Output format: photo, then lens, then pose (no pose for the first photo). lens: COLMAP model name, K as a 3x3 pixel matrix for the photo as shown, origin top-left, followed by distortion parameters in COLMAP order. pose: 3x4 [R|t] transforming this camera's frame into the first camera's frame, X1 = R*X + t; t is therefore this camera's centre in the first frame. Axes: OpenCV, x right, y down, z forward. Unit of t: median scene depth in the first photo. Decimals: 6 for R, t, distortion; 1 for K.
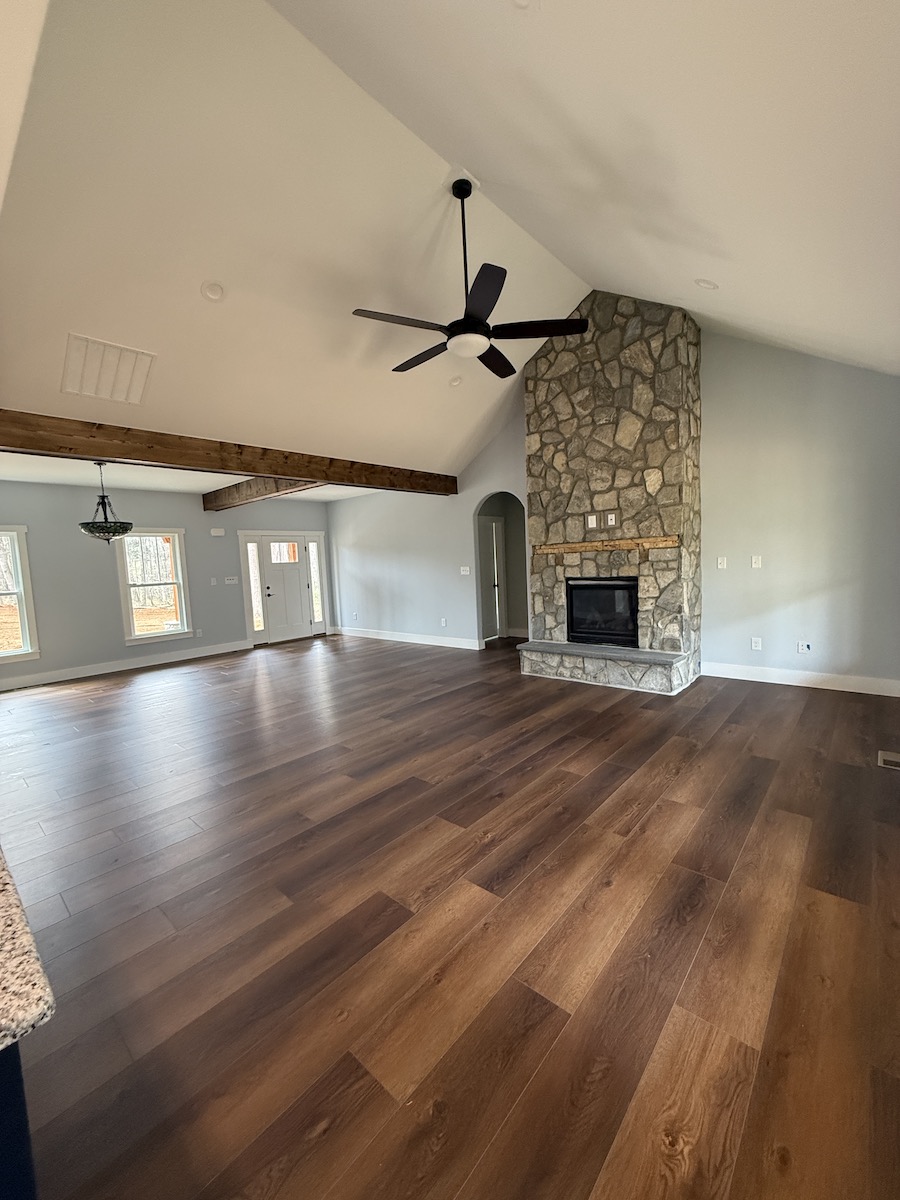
lens RADIAL K [[479.3, 0, 450.0], [0, 479.3, 600.0], [0, 0, 1]] dist [-0.000789, -0.000050]
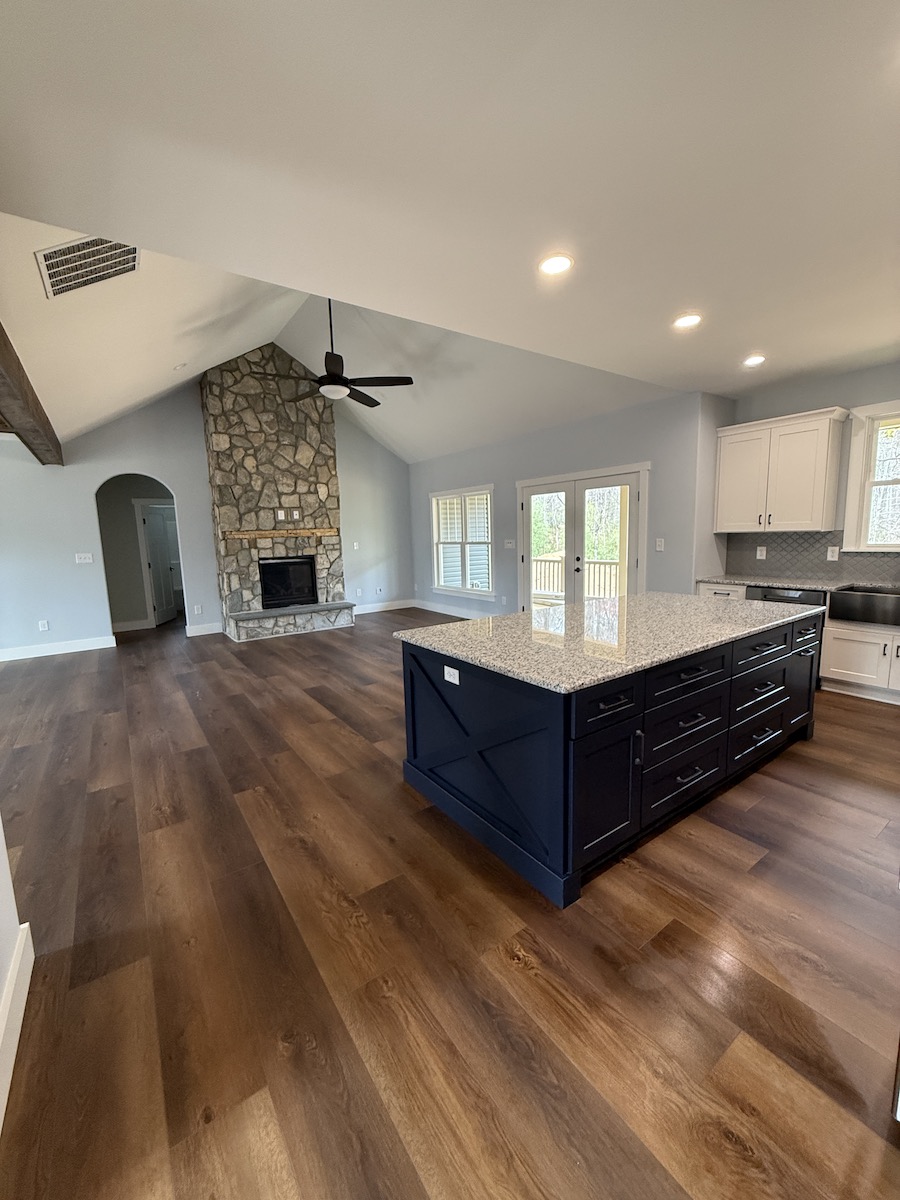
lens RADIAL K [[479.3, 0, 450.0], [0, 479.3, 600.0], [0, 0, 1]] dist [-0.000789, -0.000050]
pose [[0.232732, -0.096983, 0.967693, -0.954053], [0.097574, 0.992323, 0.075984, 0.017219], [-0.967634, 0.076738, 0.240409, 0.250607]]
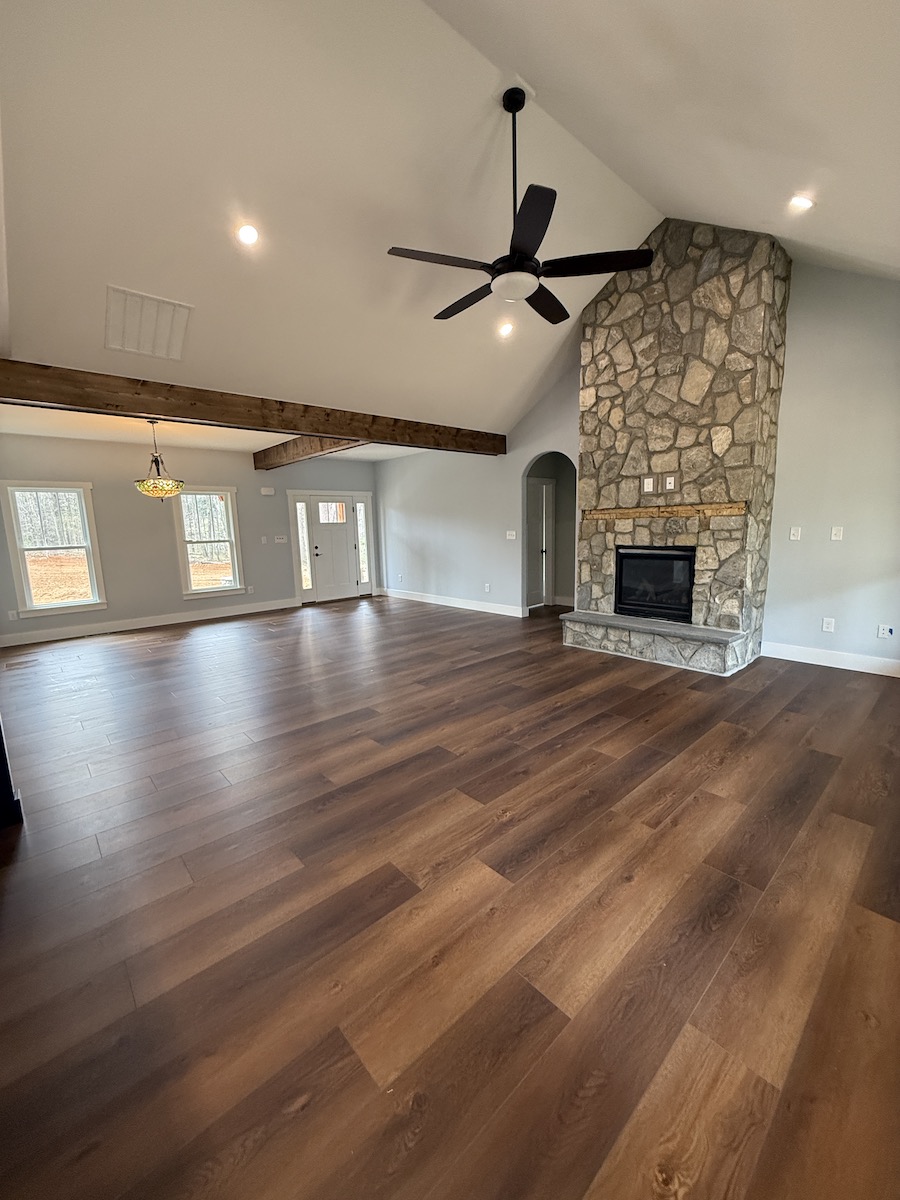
lens RADIAL K [[479.3, 0, 450.0], [0, 479.3, 600.0], [0, 0, 1]] dist [-0.000789, -0.000050]
pose [[0.993598, 0.037464, -0.106583, 0.025497], [-0.029125, 0.996470, 0.078741, -0.005195], [0.109157, -0.075133, 0.991181, 0.031351]]
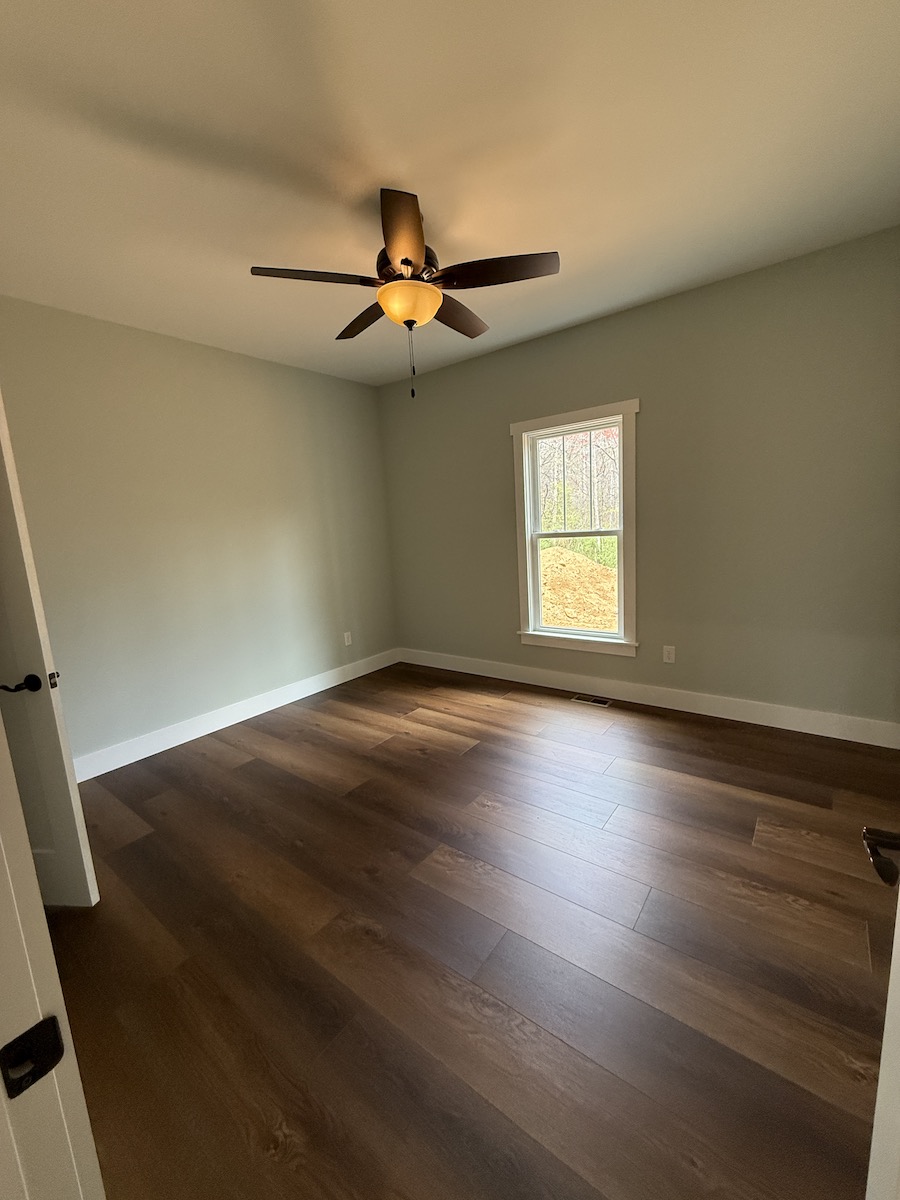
lens RADIAL K [[478.7, 0, 450.0], [0, 478.7, 600.0], [0, 0, 1]] dist [0.002422, 0.000273]
pose [[-0.063549, -0.105869, 0.992347, -0.094684], [0.149306, 0.982157, 0.114343, -0.005790], [-0.986747, 0.155430, -0.046608, 0.116798]]
